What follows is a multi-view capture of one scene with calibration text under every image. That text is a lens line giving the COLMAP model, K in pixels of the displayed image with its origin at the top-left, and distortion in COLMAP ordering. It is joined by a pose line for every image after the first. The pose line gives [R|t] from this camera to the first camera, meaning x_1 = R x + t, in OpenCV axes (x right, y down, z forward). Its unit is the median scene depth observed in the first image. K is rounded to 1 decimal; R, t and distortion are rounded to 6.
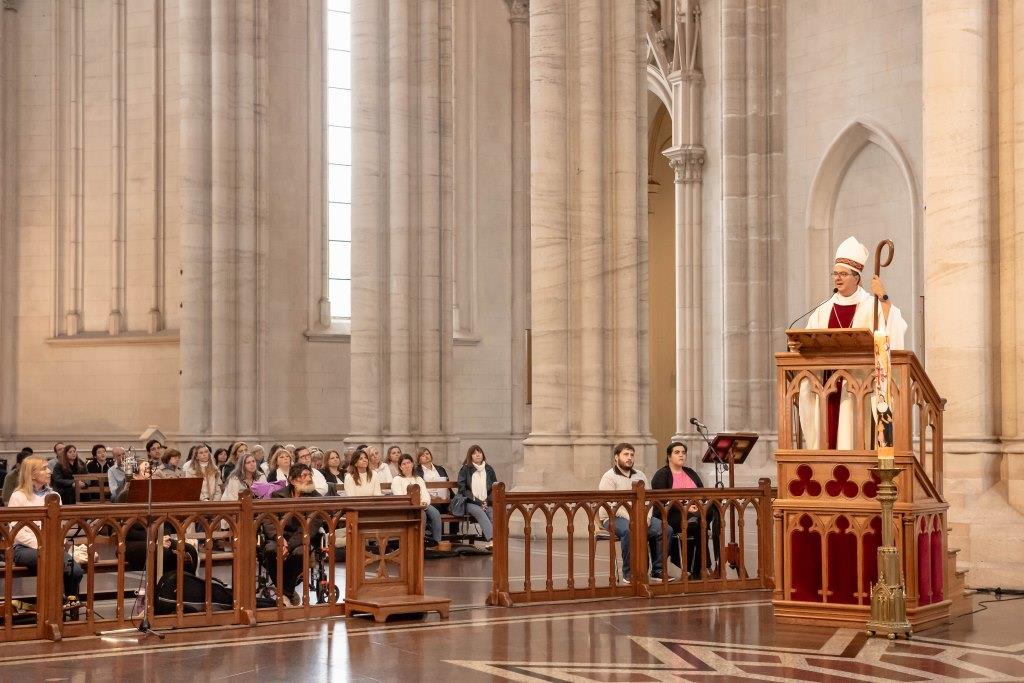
lens RADIAL K [[1734.9, 0, 524.0], [0, 1734.9, 353.2], [0, 0, 1]] dist [0.136111, -0.001515]
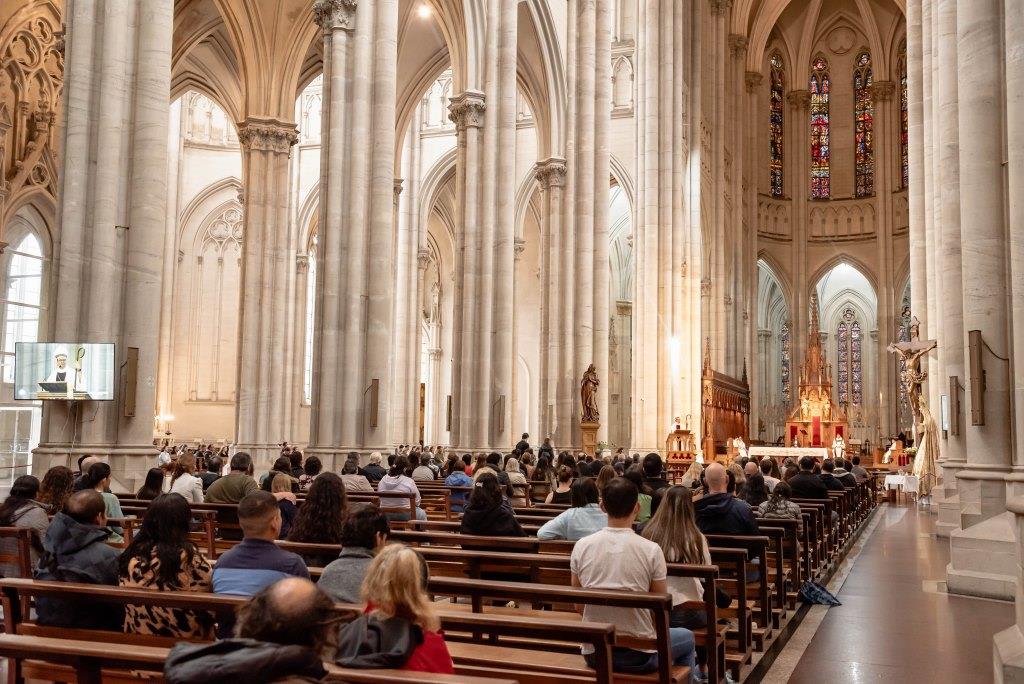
lens RADIAL K [[1060.5, 0, 512.0], [0, 1060.5, 342.0], [0, 0, 1]] dist [0.046469, 0.009999]
pose [[0.808412, 0.071628, 0.584242, -1.282825], [-0.045144, 0.997190, -0.059790, -0.036866], [-0.586883, 0.021960, 0.809374, -0.827974]]
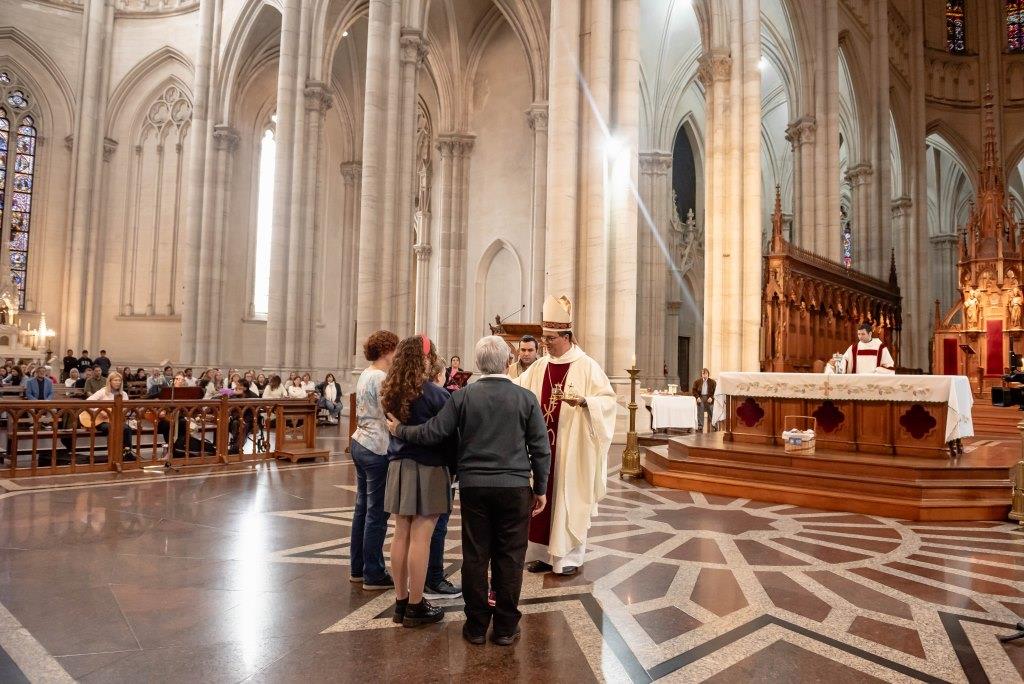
lens RADIAL K [[716.6, 0, 522.2], [0, 716.6, 336.8], [0, 0, 1]] dist [-0.051670, -0.002774]
pose [[0.965658, 0.038252, 0.256987, -0.025430], [-0.038073, 0.999259, -0.005676, 0.003879], [-0.257013, -0.004303, 0.966398, 0.086434]]
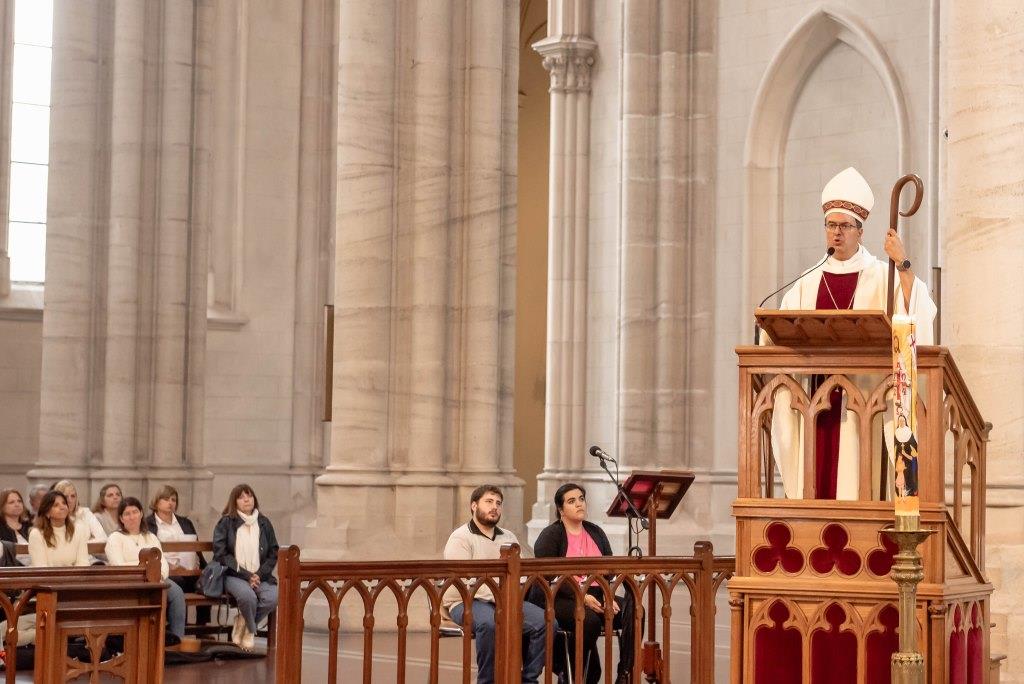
lens RADIAL K [[2554.1, 0, 653.3], [0, 2554.1, 264.4], [0, 0, 1]] dist [0.149426, -0.653262]
pose [[0.990422, 0.025647, 0.135670, -0.007798], [-0.021120, 0.999175, -0.034699, 0.001648], [-0.136448, 0.031501, 0.990146, 0.041492]]
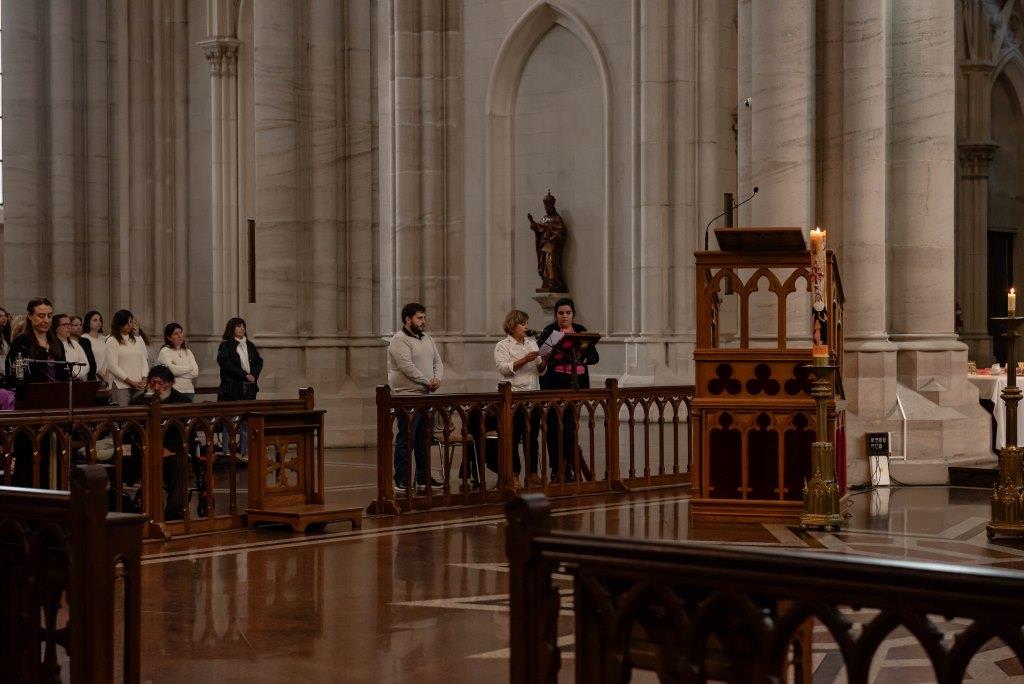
lens RADIAL K [[1962.6, 0, 512.0], [0, 1962.6, 342.0], [0, 0, 1]] dist [0.101967, -0.074744]
pose [[0.963634, -0.002674, 0.267211, -0.143178], [-0.010438, 0.998810, 0.047638, -0.000426], [-0.267020, -0.048694, 0.962460, -0.029341]]
